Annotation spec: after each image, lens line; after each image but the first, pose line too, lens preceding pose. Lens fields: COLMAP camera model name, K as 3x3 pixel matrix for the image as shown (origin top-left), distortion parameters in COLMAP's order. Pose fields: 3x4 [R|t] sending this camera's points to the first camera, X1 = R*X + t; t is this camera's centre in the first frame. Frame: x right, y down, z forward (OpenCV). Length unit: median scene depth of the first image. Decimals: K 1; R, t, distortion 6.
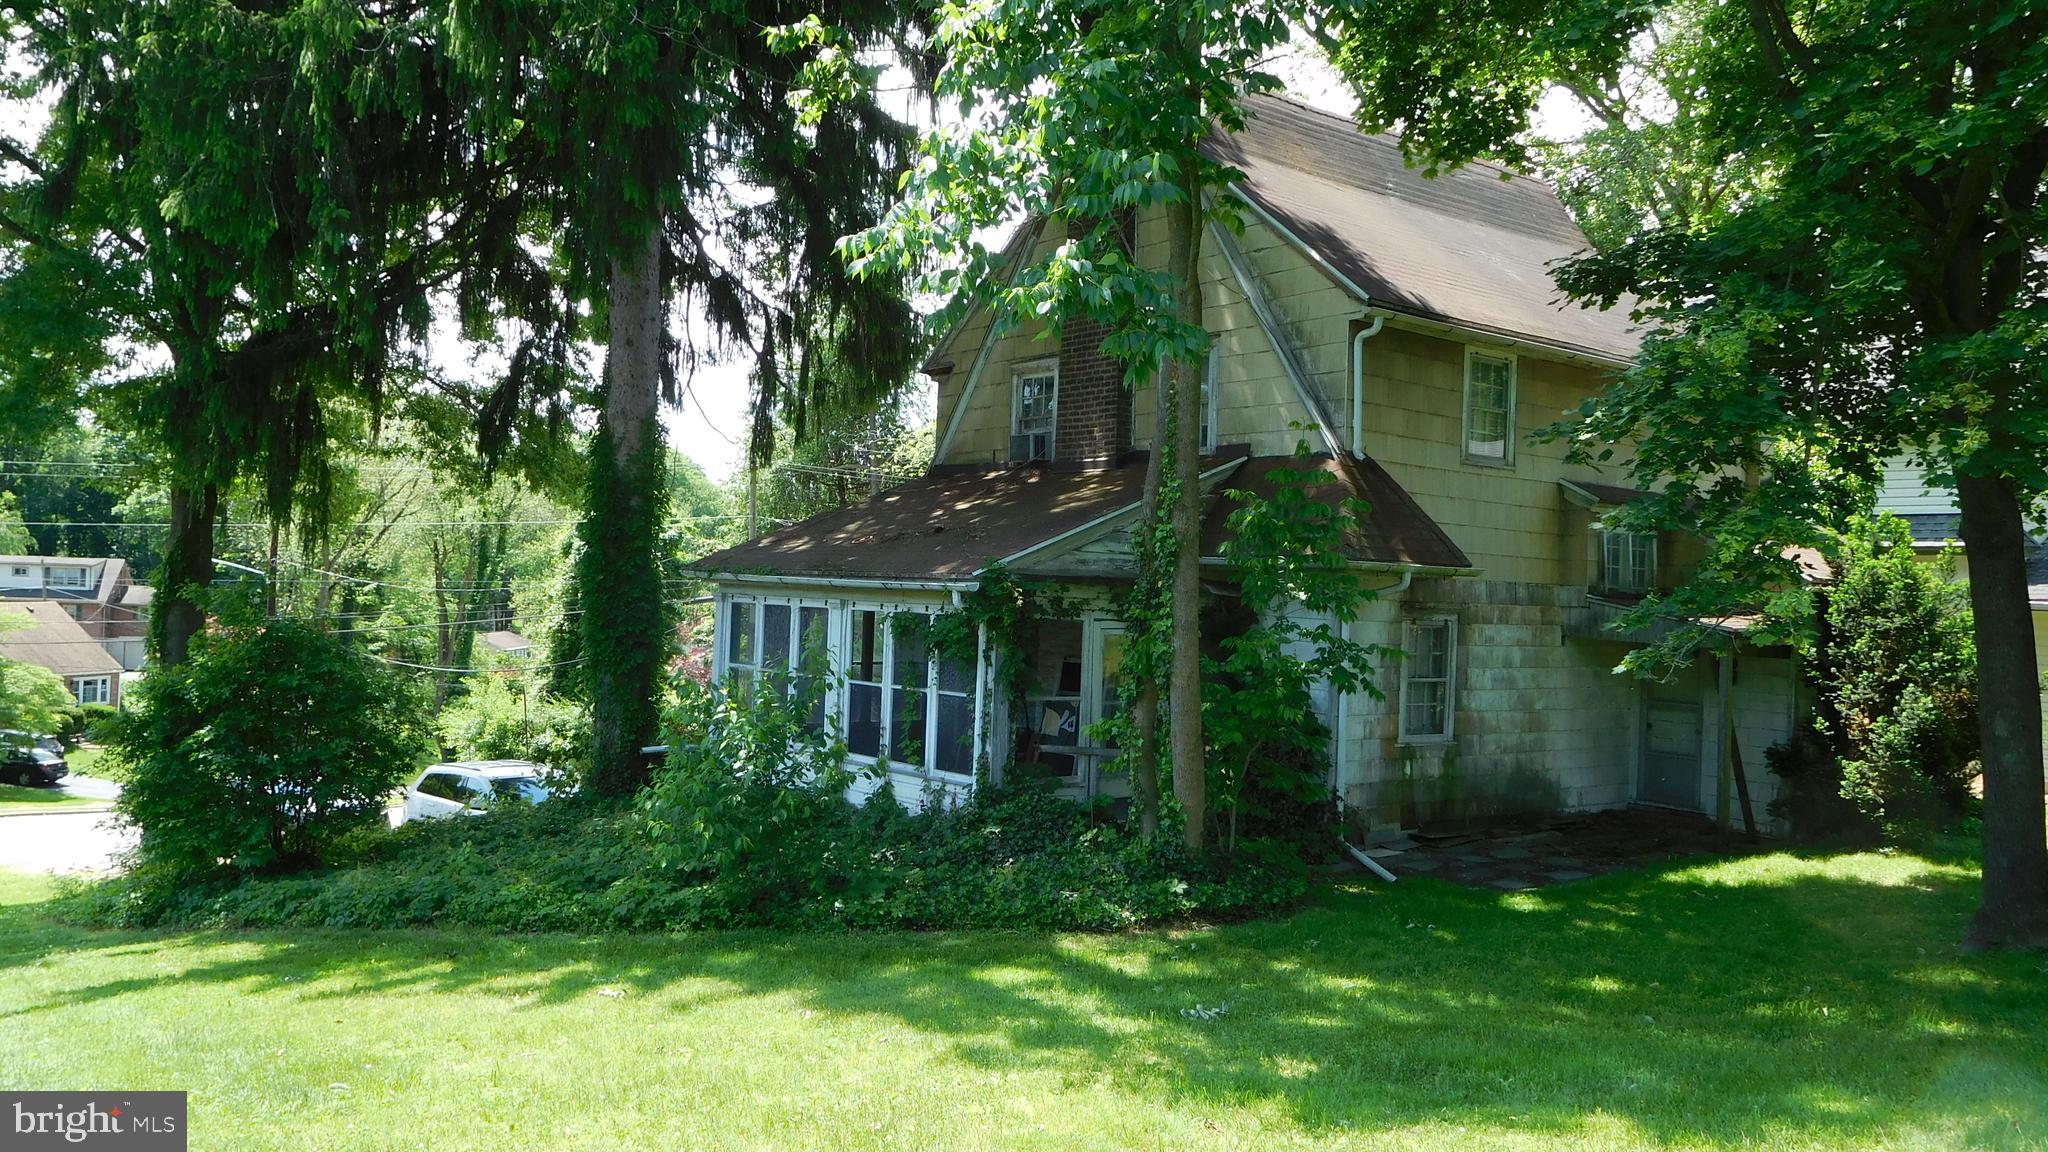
lens RADIAL K [[1544.6, 0, 1024.0], [0, 1544.6, 576.0], [0, 0, 1]] dist [-0.008772, 0.000881]
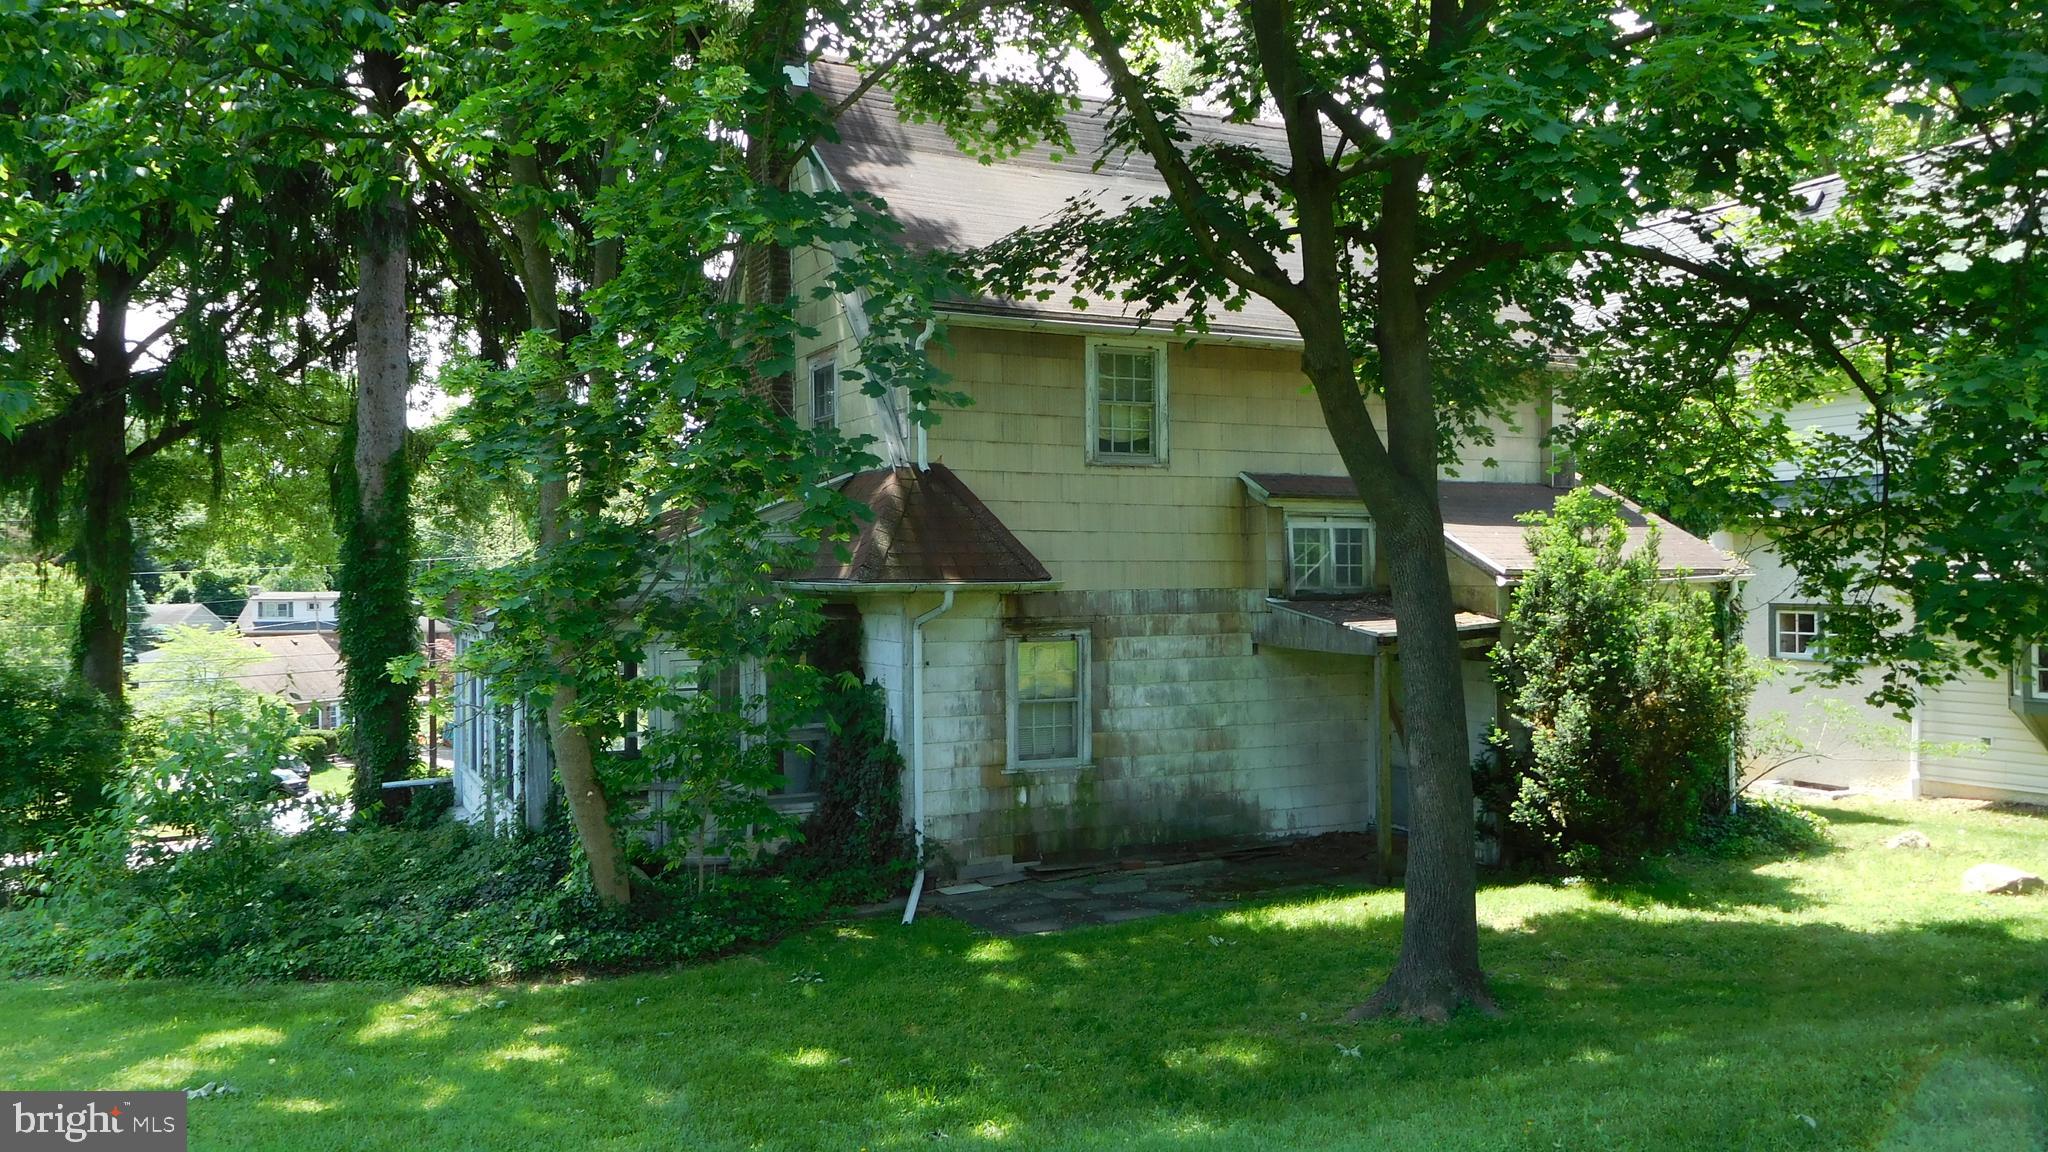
lens RADIAL K [[1544.6, 0, 1024.0], [0, 1544.6, 576.0], [0, 0, 1]] dist [-0.008772, 0.000881]
pose [[0.979886, -0.045706, -0.194254, 0.412874], [0.046626, 0.998912, 0.000169, -0.008224], [0.194035, -0.009223, 0.980951, 0.079250]]
